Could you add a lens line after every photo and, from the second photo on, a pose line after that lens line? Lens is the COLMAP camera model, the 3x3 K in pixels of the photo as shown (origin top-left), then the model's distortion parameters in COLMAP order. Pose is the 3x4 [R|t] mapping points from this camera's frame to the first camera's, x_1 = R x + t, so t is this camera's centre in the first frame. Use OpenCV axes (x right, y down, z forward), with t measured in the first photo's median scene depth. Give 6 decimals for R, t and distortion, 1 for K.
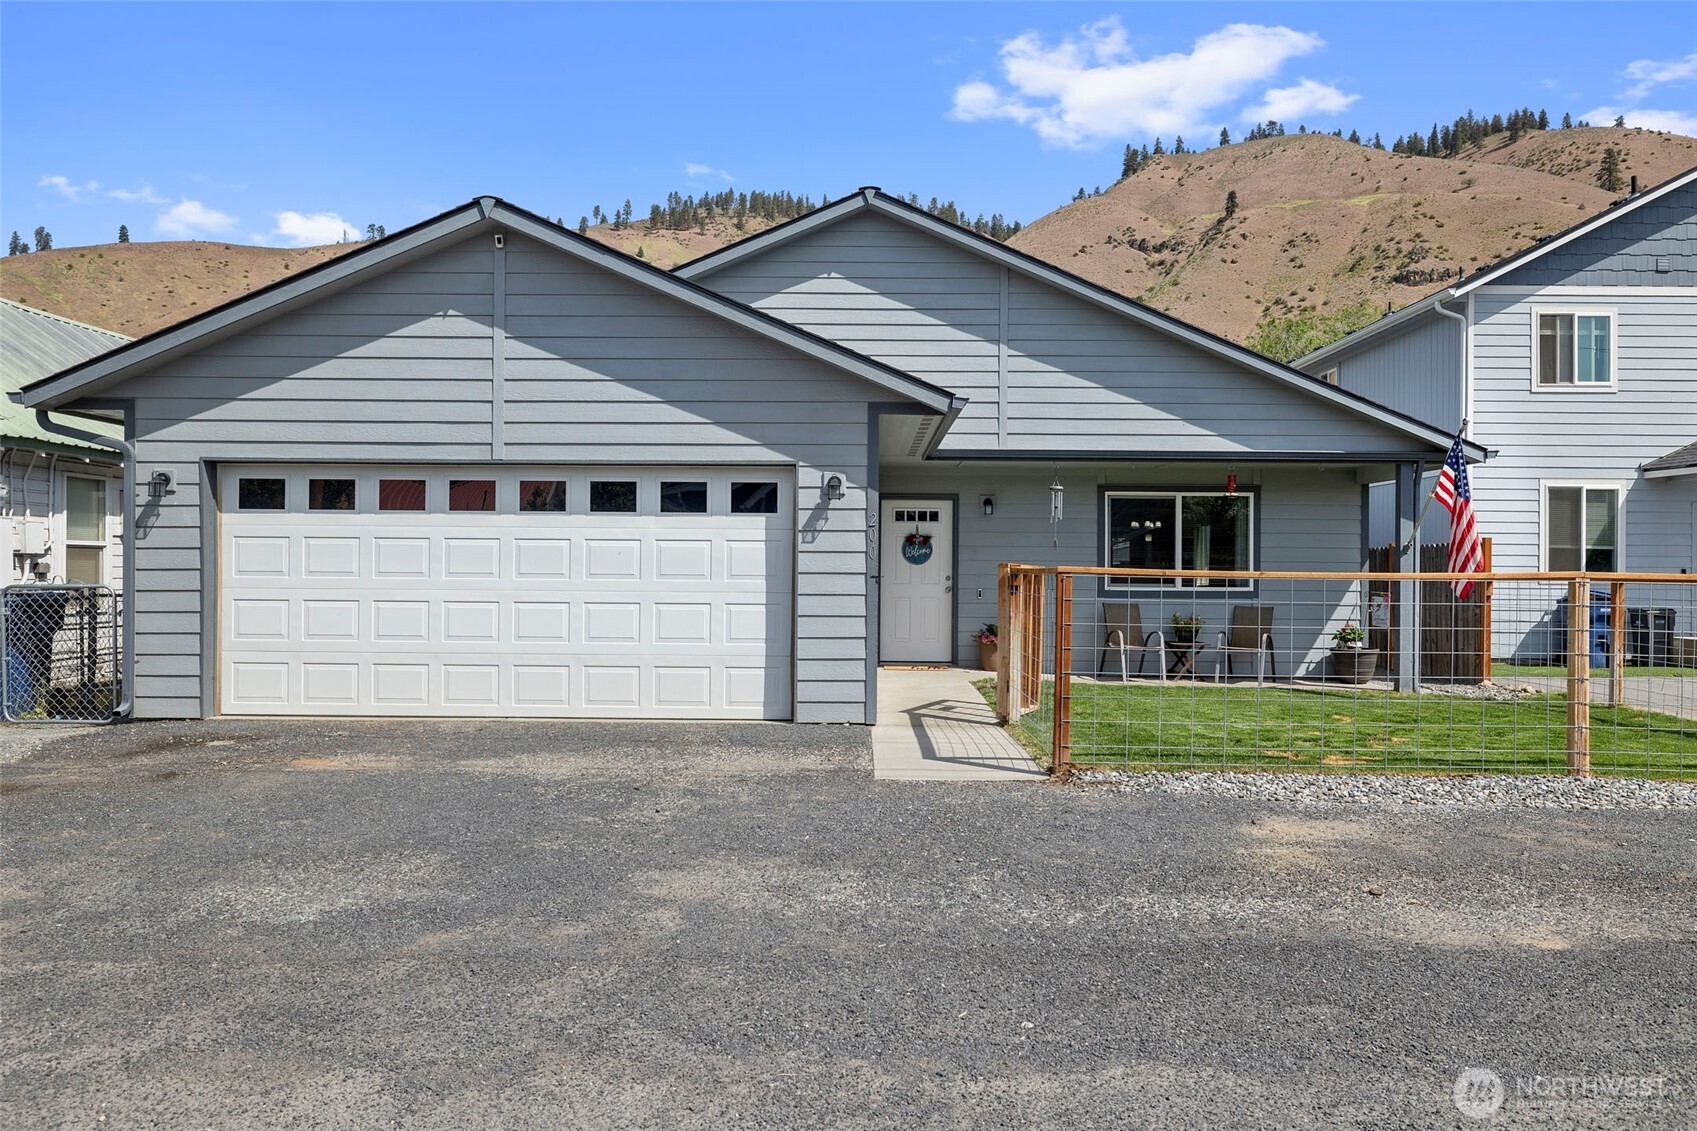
lens RADIAL K [[1183.8, 0, 845.9], [0, 1183.8, 569.8], [0, 0, 1]] dist [-0.020033, 0.012087]
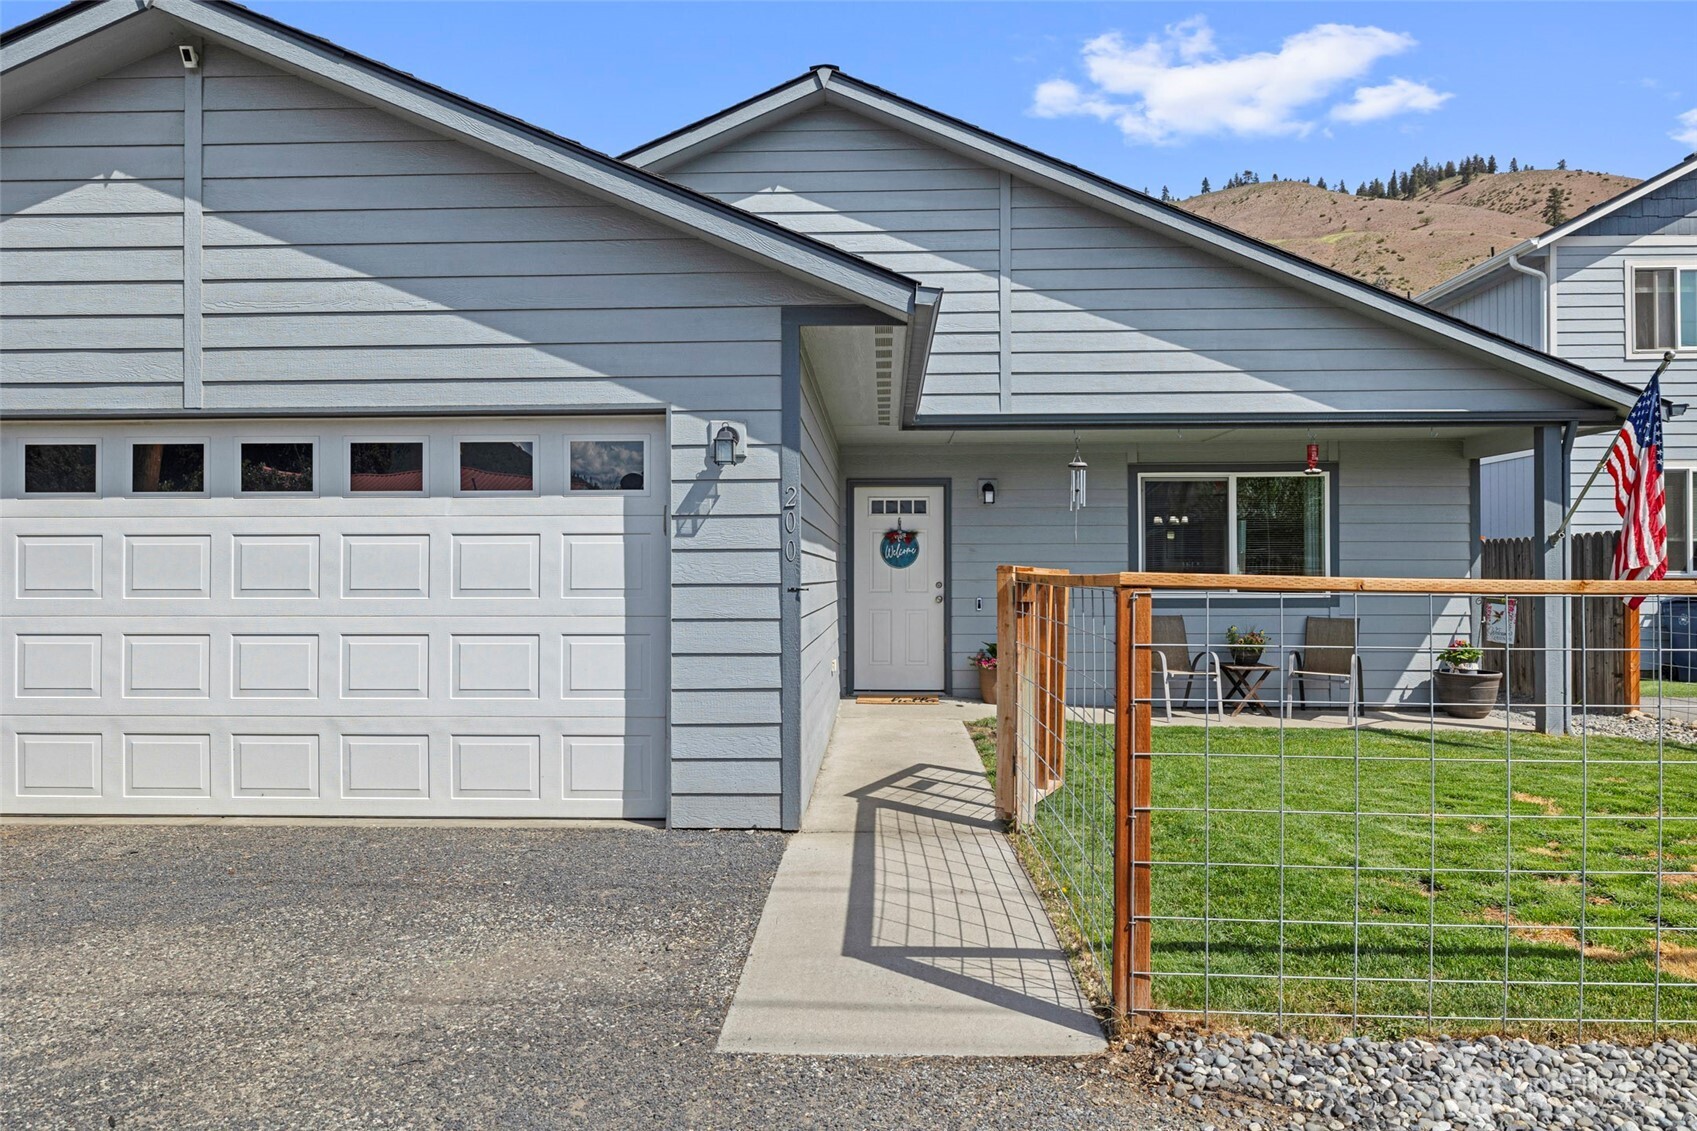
lens RADIAL K [[1027.6, 0, 846.0], [0, 1027.6, 575.0], [0, 0, 1]] dist [-0.007752, -0.000245]
pose [[0.999548, -0.009613, -0.028502, 0.047985], [0.009701, 0.999949, 0.002948, -0.002307], [0.028472, -0.003223, 0.999589, 0.338506]]
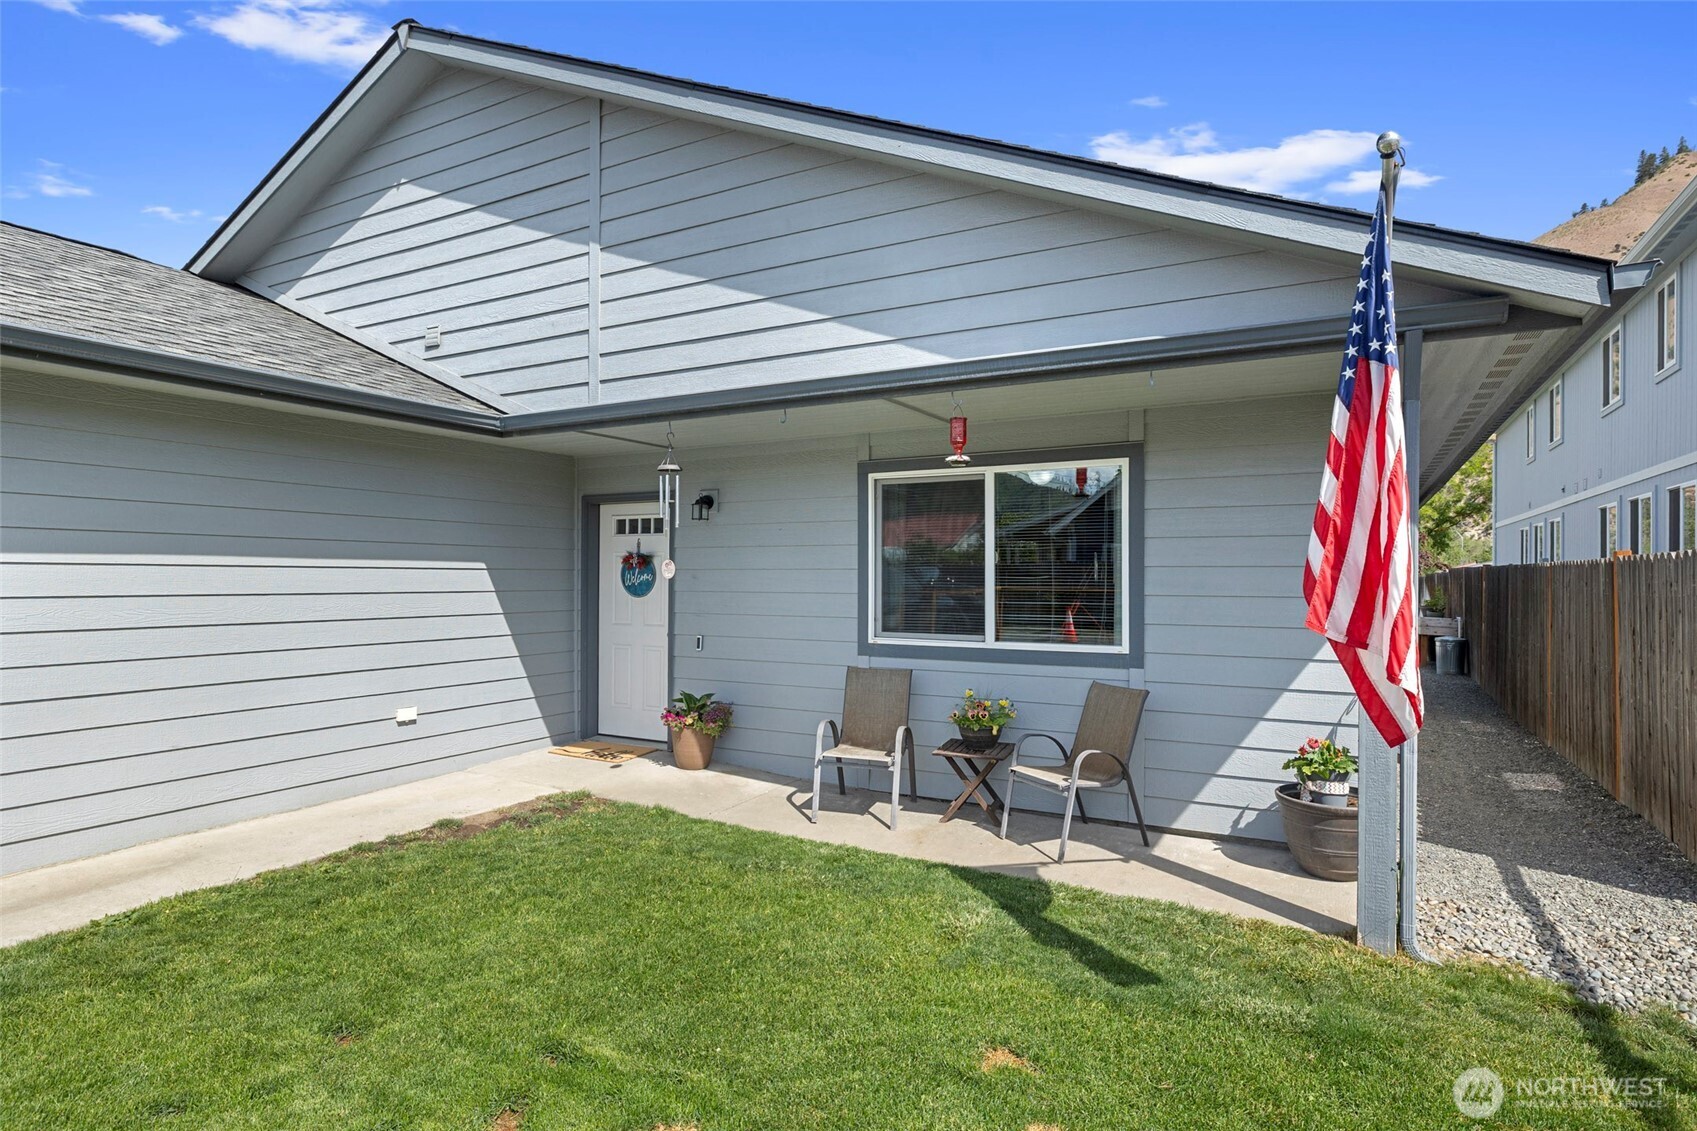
lens RADIAL K [[890.4, 0, 878.0], [0, 890.4, 584.1], [0, 0, 1]] dist [-0.014167, 0.008710]
pose [[0.886461, -0.001341, -0.462802, 0.461294], [0.007910, 0.999894, 0.012253, -0.018651], [0.462736, -0.014522, 0.886377, 0.665271]]
